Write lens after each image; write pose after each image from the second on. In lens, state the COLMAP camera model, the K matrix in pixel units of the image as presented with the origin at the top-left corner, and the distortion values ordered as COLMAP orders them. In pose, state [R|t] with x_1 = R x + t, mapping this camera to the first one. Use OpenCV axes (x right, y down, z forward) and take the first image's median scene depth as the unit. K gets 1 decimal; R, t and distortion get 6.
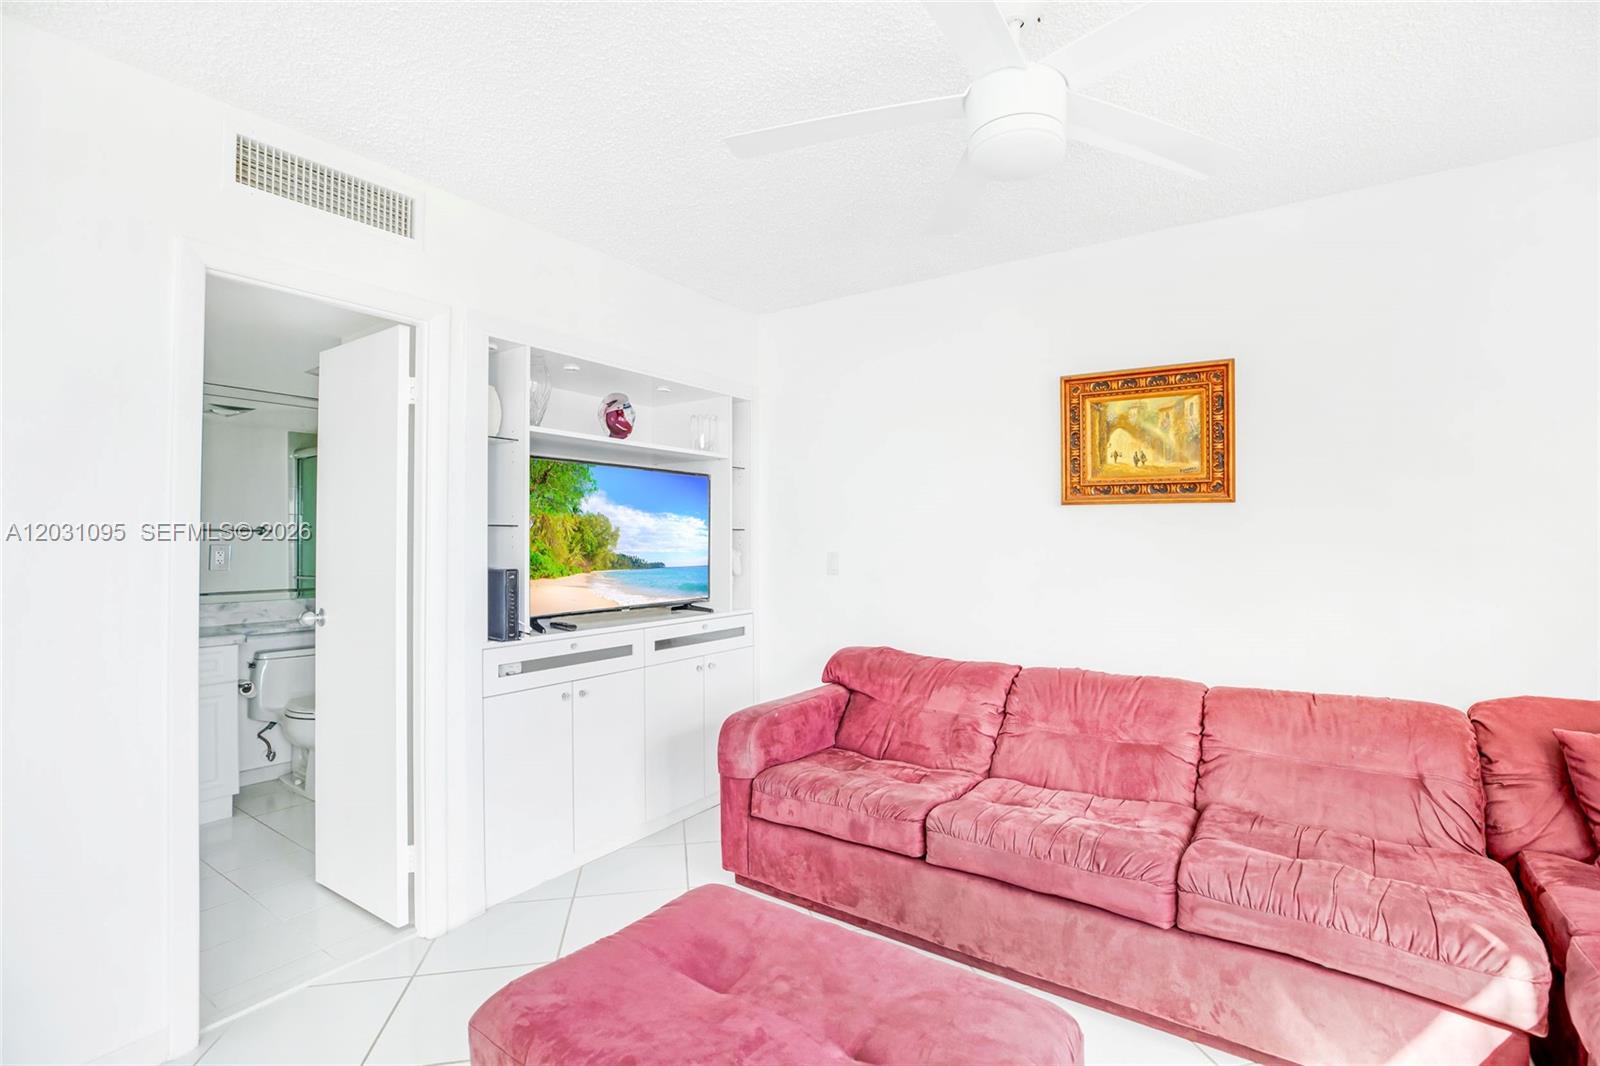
lens RADIAL K [[731.4, 0, 808.3], [0, 731.4, 530.9], [0, 0, 1]] dist [-0.048188, 0.017324]
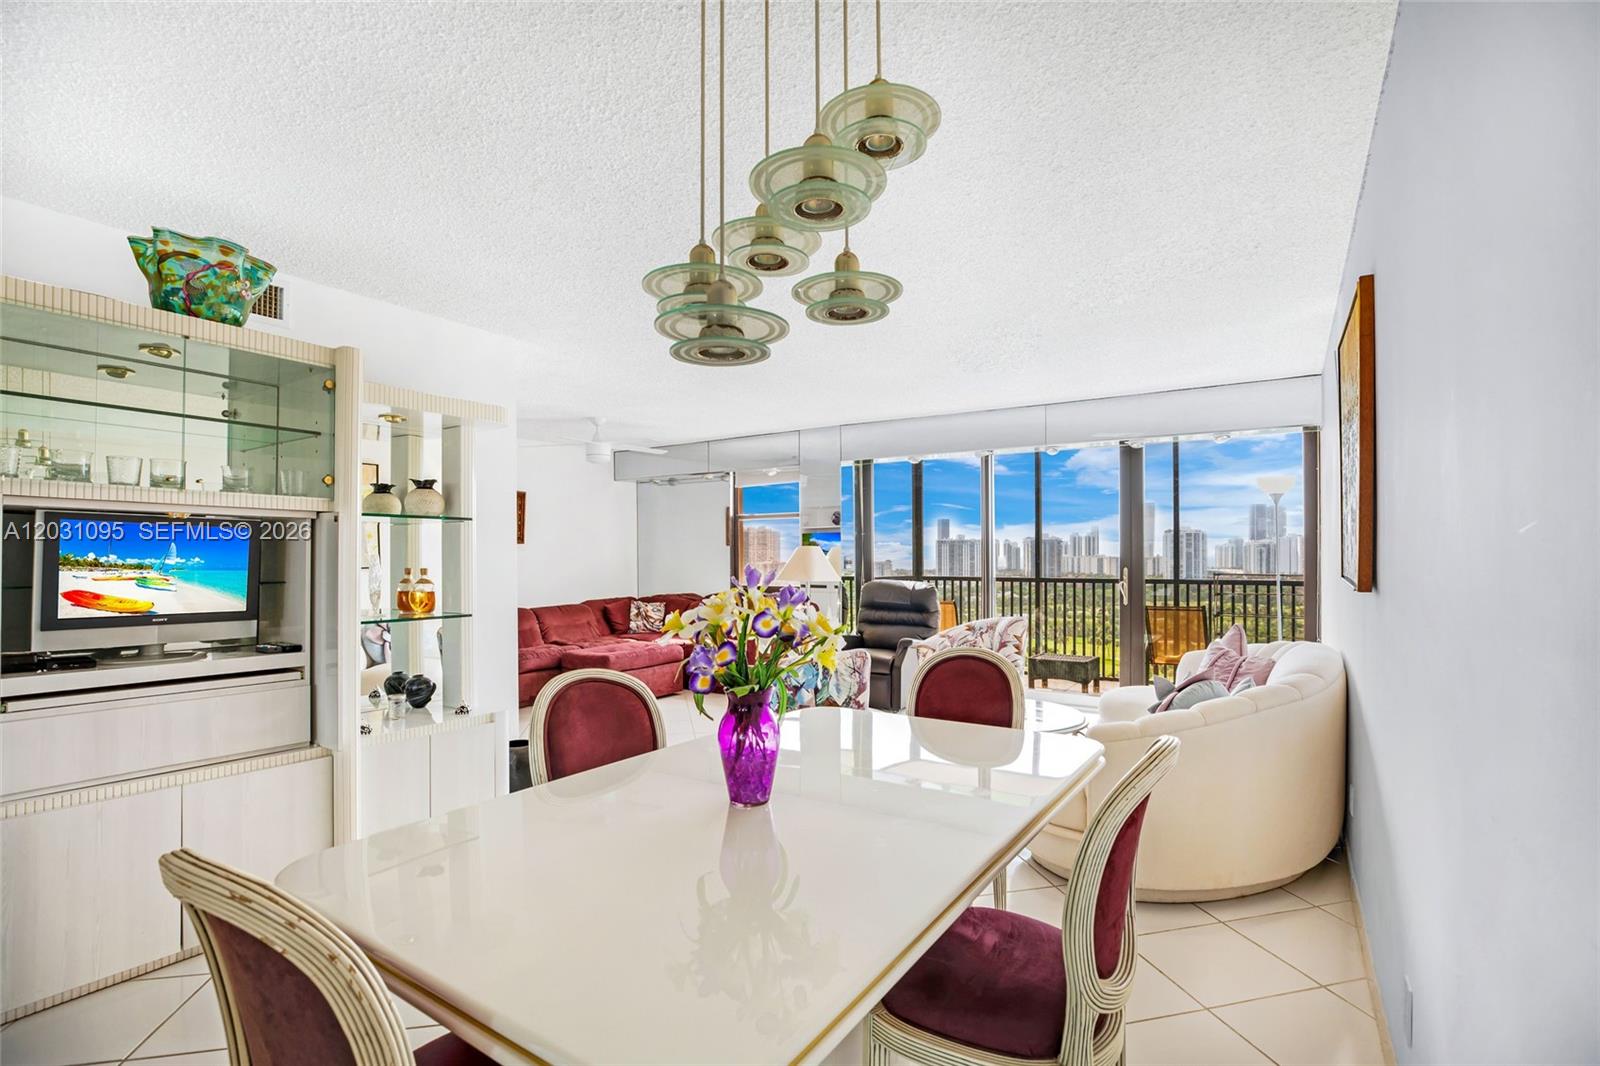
lens RADIAL K [[741.3, 0, 806.8], [0, 741.3, 537.8], [0, 0, 1]] dist [-0.045422, 0.010233]
pose [[-0.016579, 0.032443, 0.999336, -2.188942], [-0.002655, 0.999468, -0.032491, 0.024599], [-0.999859, -0.003192, -0.016484, -0.044583]]
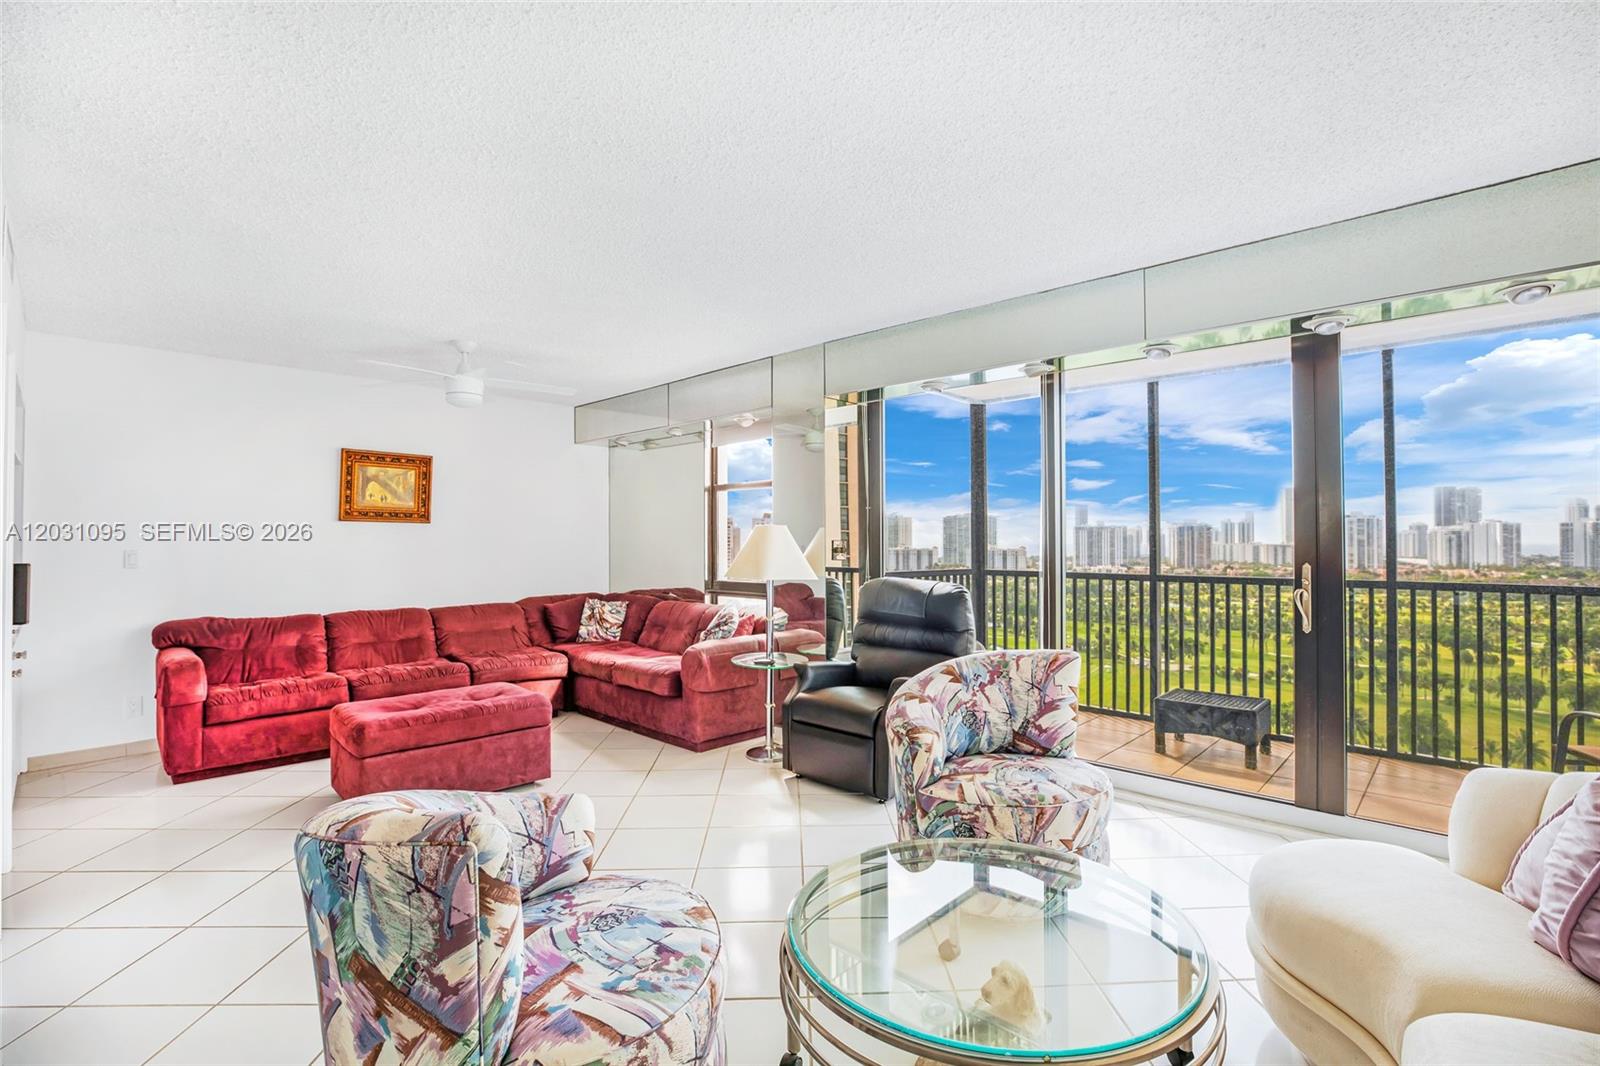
lens RADIAL K [[725.4, 0, 809.4], [0, 725.4, 527.7], [0, 0, 1]] dist [-0.030117, 0.001454]
pose [[0.160239, 0.027491, 0.986695, -1.272067], [-0.007870, 0.999616, -0.026573, 0.019356], [-0.987047, -0.003507, 0.160394, -0.428509]]
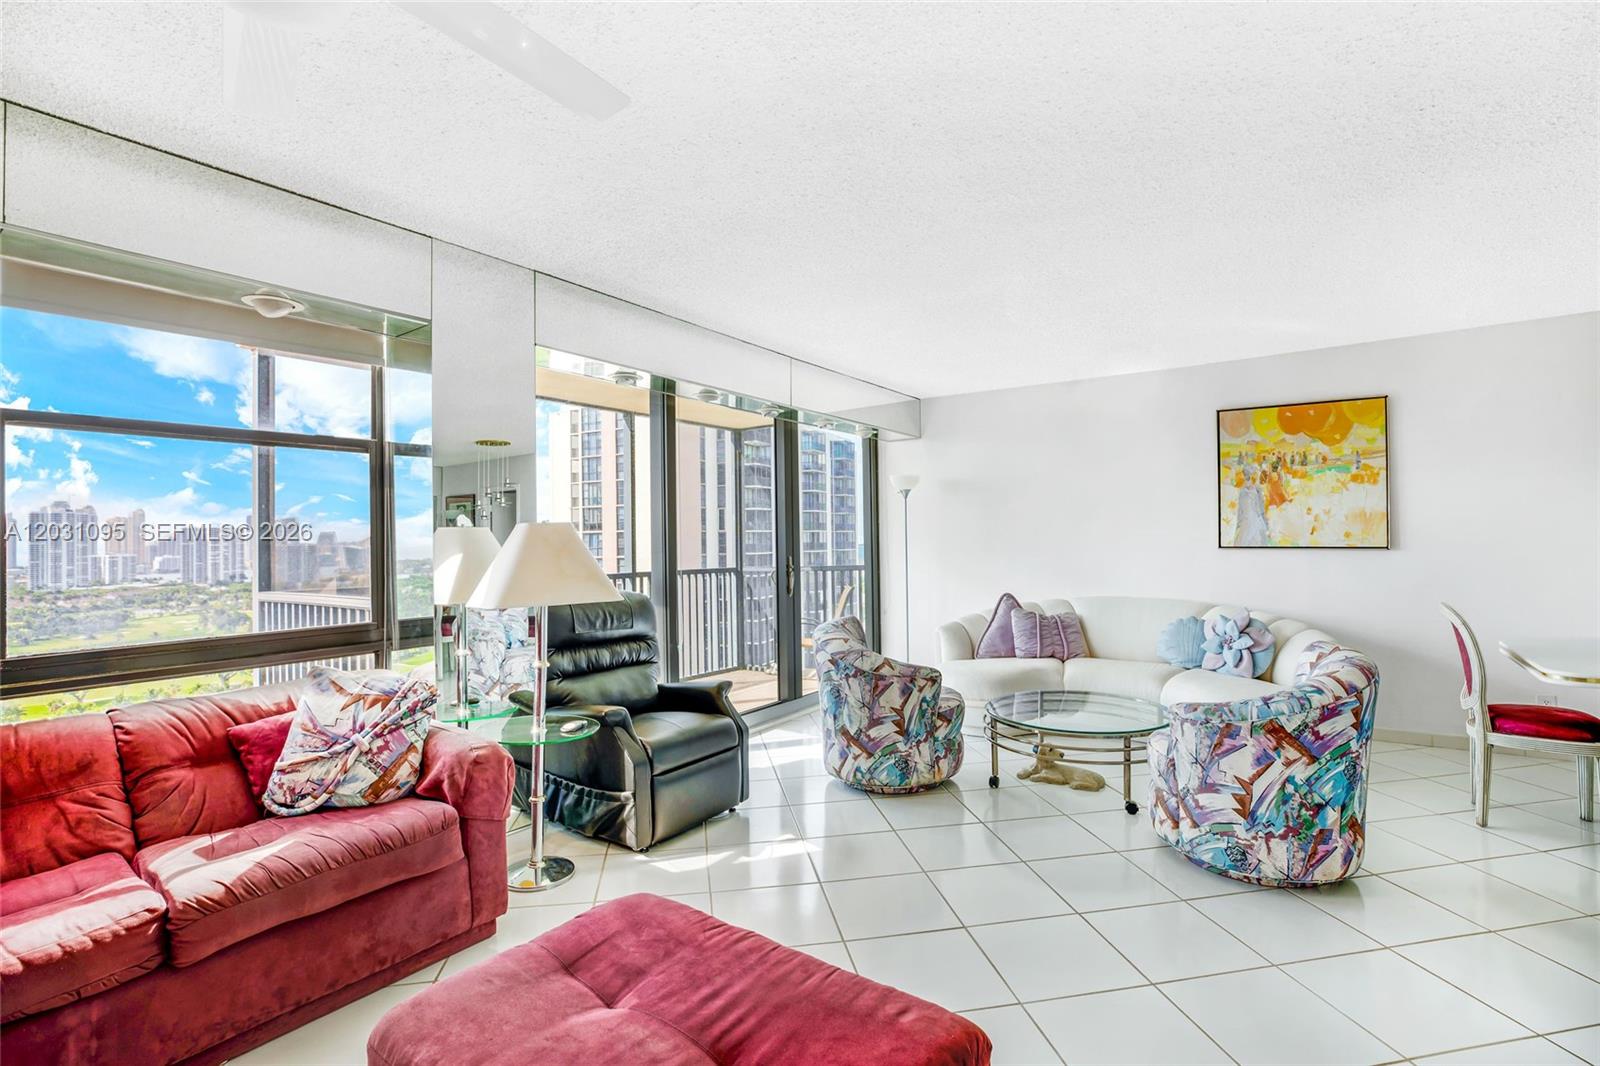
lens RADIAL K [[731.4, 0, 808.3], [0, 731.4, 530.9], [0, 0, 1]] dist [-0.048188, 0.017324]
pose [[-0.999502, 0.026053, 0.017777, -0.124436], [0.025644, 0.999409, -0.022875, 0.017453], [-0.018363, -0.022408, -0.999580, 0.947367]]
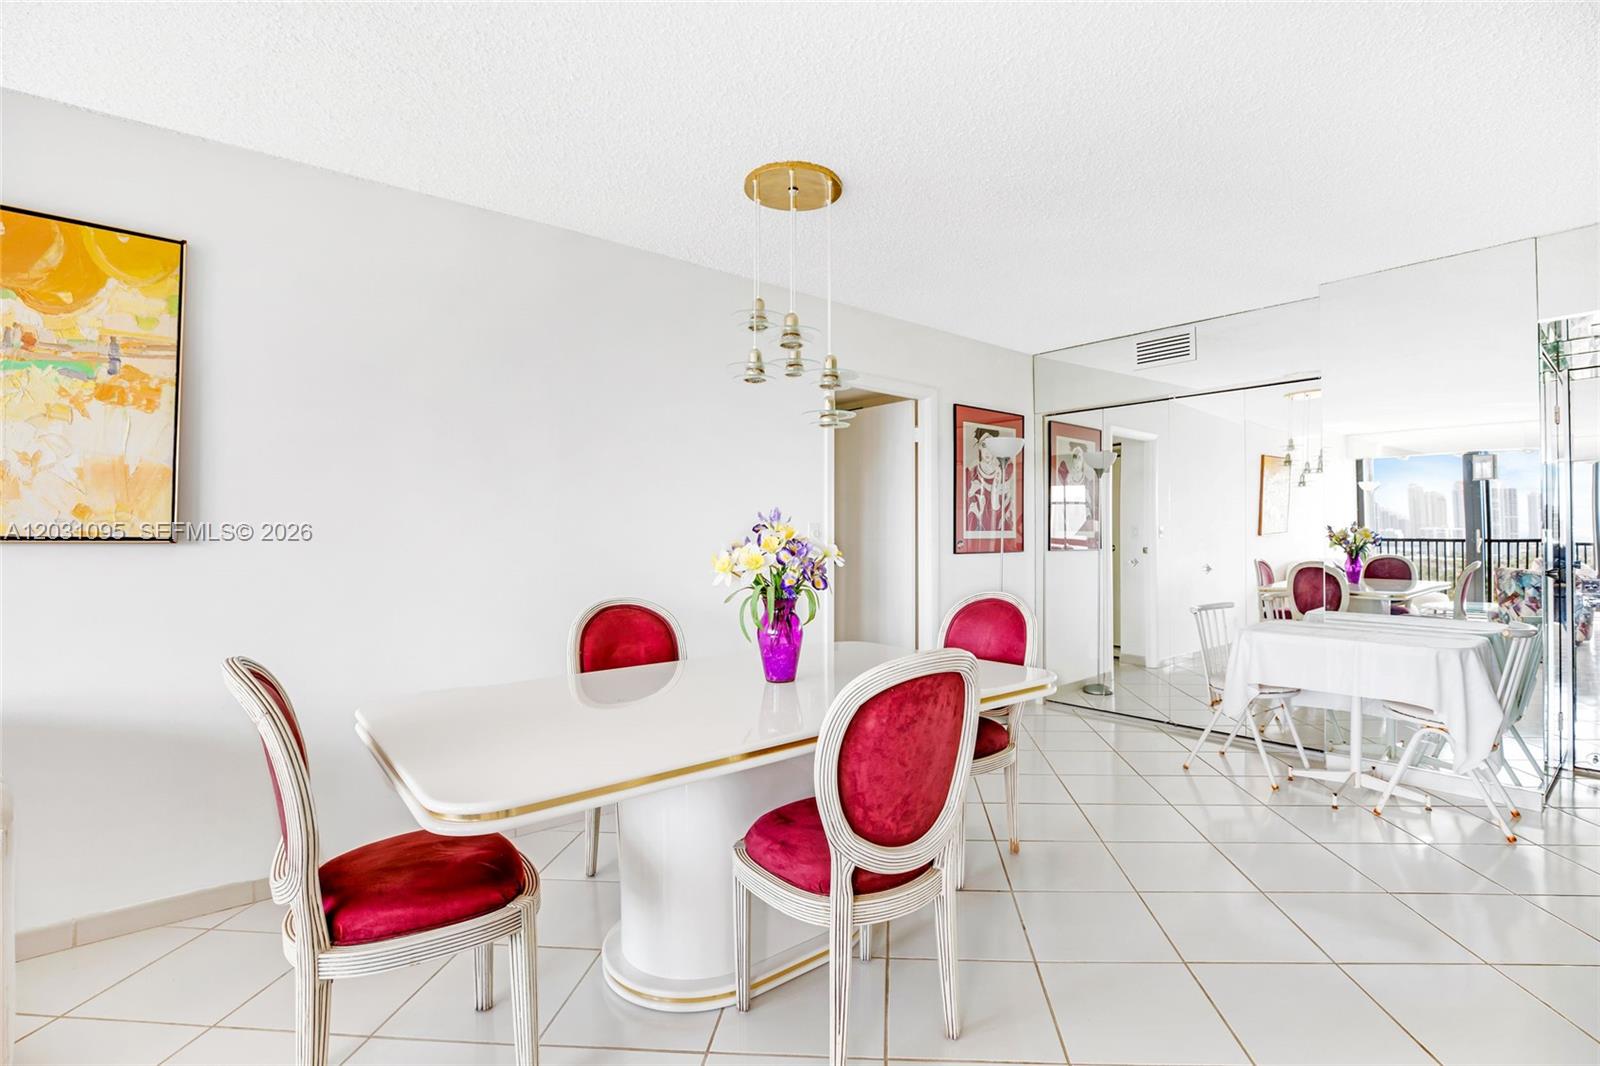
lens RADIAL K [[742.9, 0, 863.6], [0, 742.9, 531.2], [0, 0, 1]] dist [-0.044519, 0.010353]
pose [[-0.236311, 0.001210, -0.971677, -0.786782], [0.016149, 0.999866, -0.002682, 0.057035], [0.971543, -0.016326, -0.236299, 0.275221]]
